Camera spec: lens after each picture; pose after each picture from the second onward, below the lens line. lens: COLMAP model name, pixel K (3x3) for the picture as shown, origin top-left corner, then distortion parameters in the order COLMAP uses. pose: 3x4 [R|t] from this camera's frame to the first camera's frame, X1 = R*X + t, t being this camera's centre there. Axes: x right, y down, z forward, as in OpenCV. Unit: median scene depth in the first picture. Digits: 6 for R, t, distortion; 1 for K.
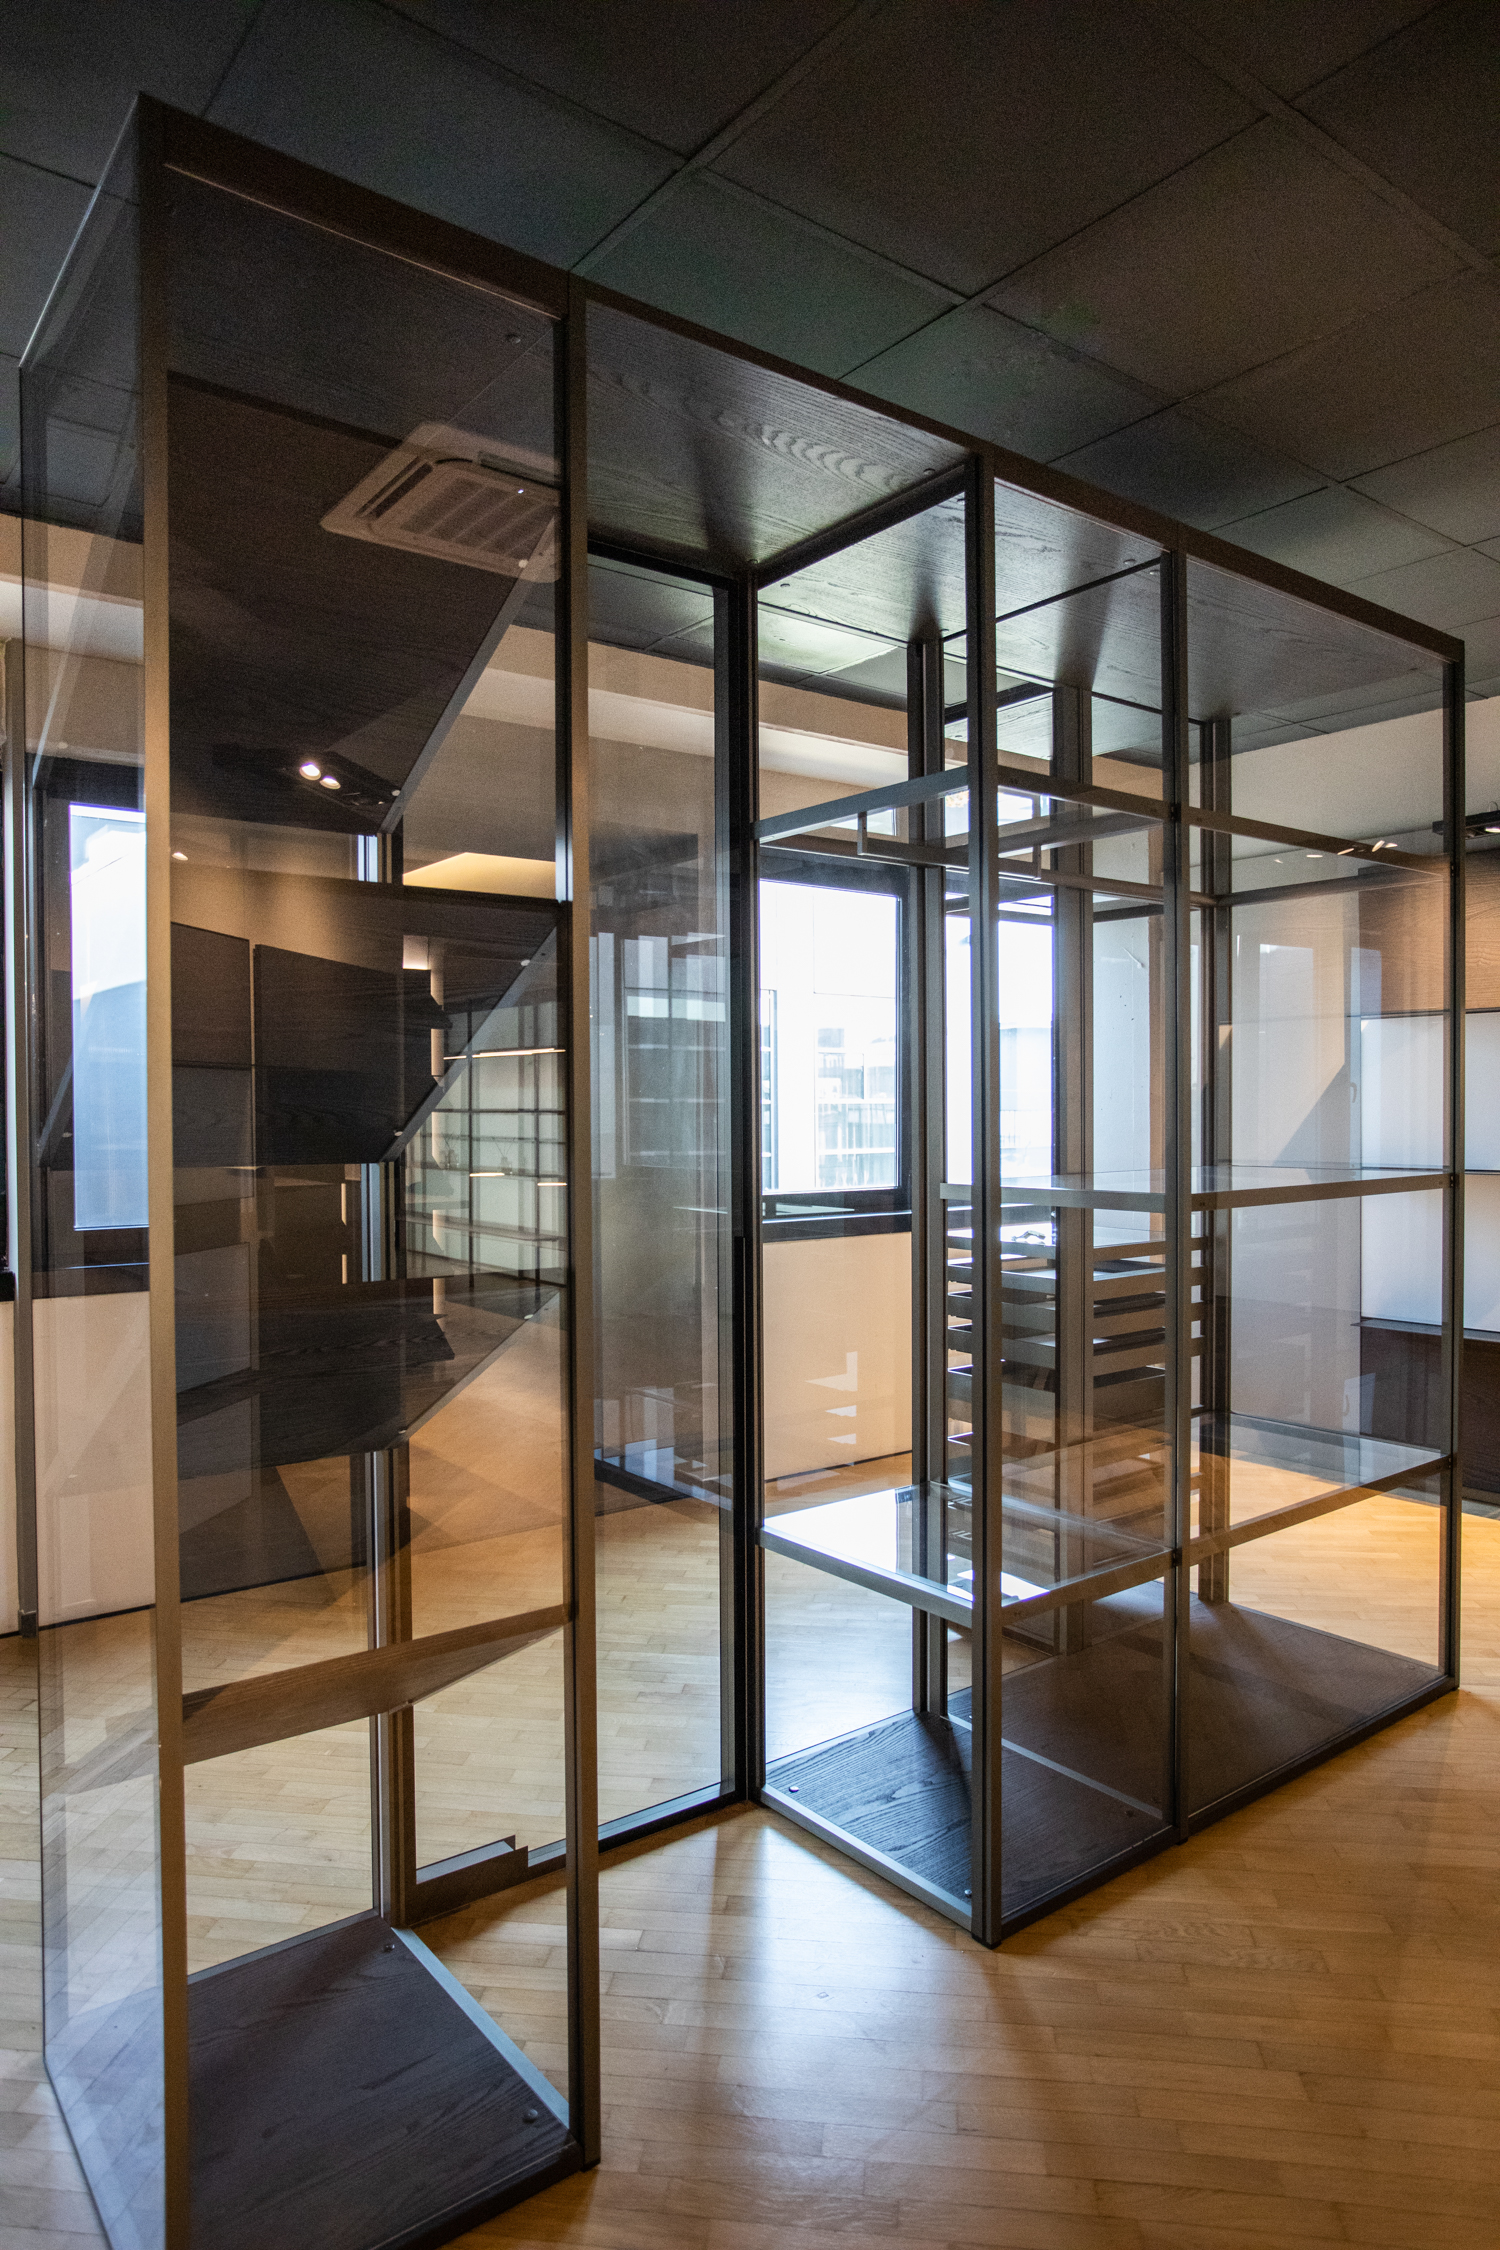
lens RADIAL K [[1406.9, 0, 750.0], [0, 1406.9, 1128.7], [0, 0, 1]] dist [-0.001253, 0.000604]
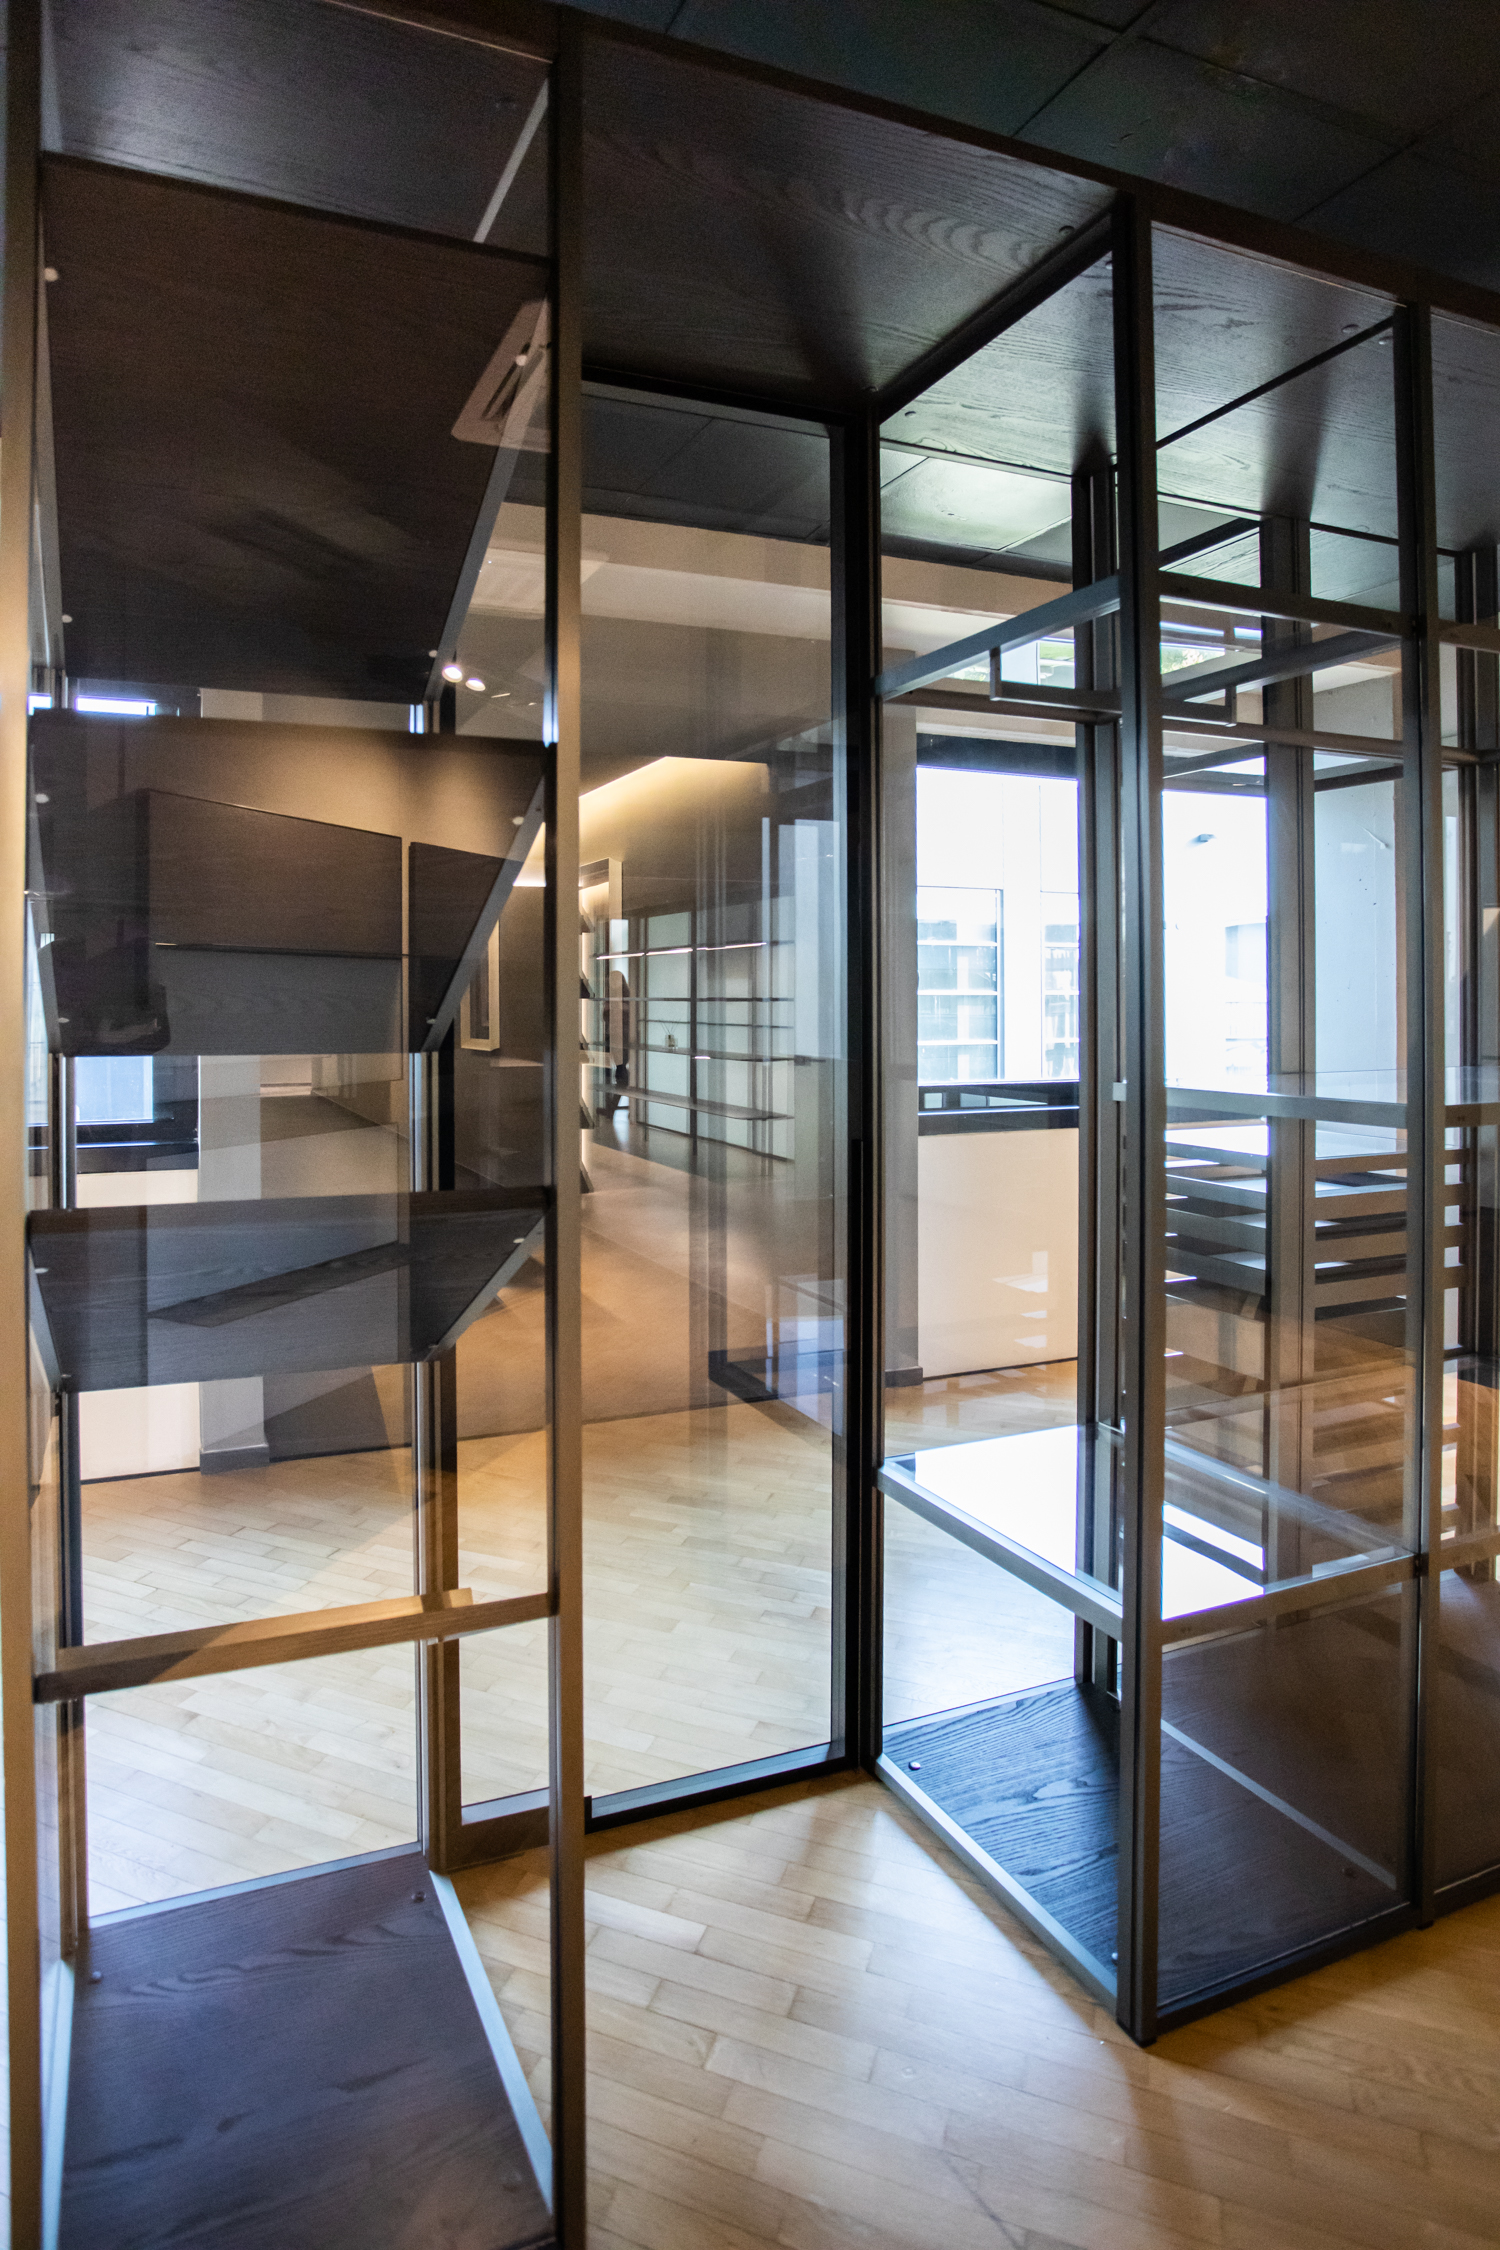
lens RADIAL K [[1067.4, 0, 677.0], [0, 1067.4, 1000.2], [0, 0, 1]] dist [-0.032853, 0.008842]
pose [[0.945688, 0.002442, -0.325067, 0.100446], [-0.007567, 0.999866, -0.014500, -0.001354], [0.324988, 0.016172, 0.945580, 0.309866]]
